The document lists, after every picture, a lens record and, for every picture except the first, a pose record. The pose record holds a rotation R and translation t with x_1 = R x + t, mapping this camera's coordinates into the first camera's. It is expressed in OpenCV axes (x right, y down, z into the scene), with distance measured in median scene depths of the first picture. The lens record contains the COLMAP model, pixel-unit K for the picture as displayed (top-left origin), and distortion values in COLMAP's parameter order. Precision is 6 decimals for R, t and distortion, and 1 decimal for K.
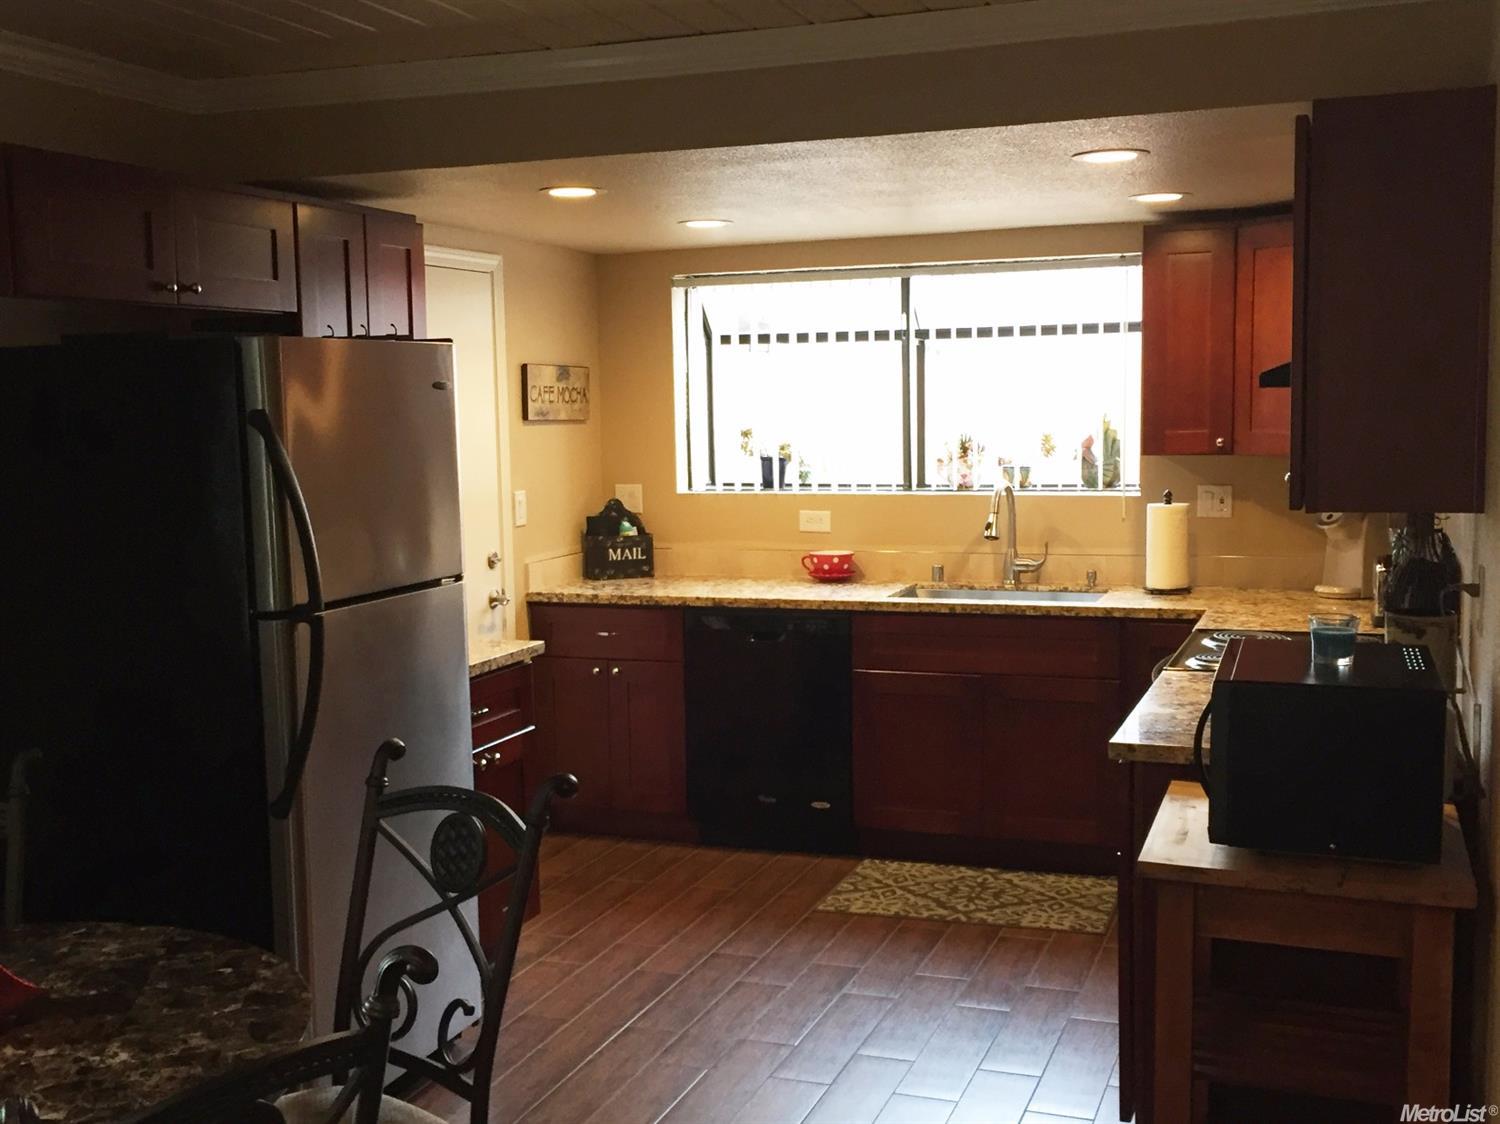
lens RADIAL K [[1670.9, 0, 750.0], [0, 1670.9, 562.0], [0, 0, 1]] dist [-0.009068, -0.003123]
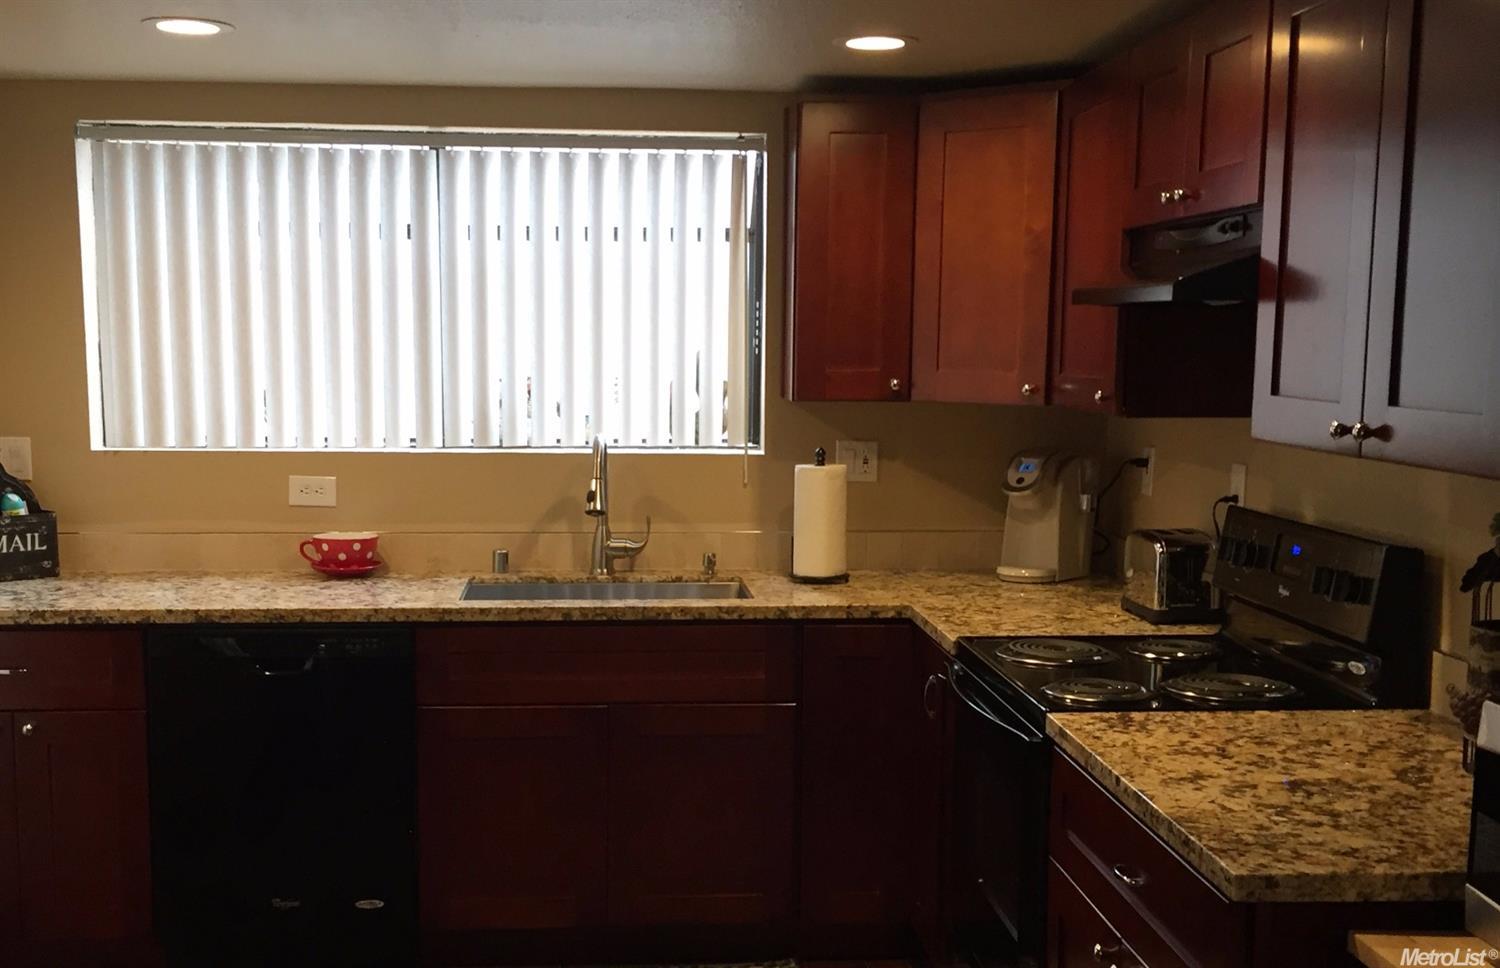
lens RADIAL K [[1697.5, 0, 748.5], [0, 1697.5, 587.3], [0, 0, 1]] dist [0.010525, 0.031909]
pose [[0.904577, -0.034016, 0.424950, -0.108600], [0.017200, 0.998912, 0.043347, -0.012761], [-0.425962, -0.031901, 0.904178, 0.299516]]
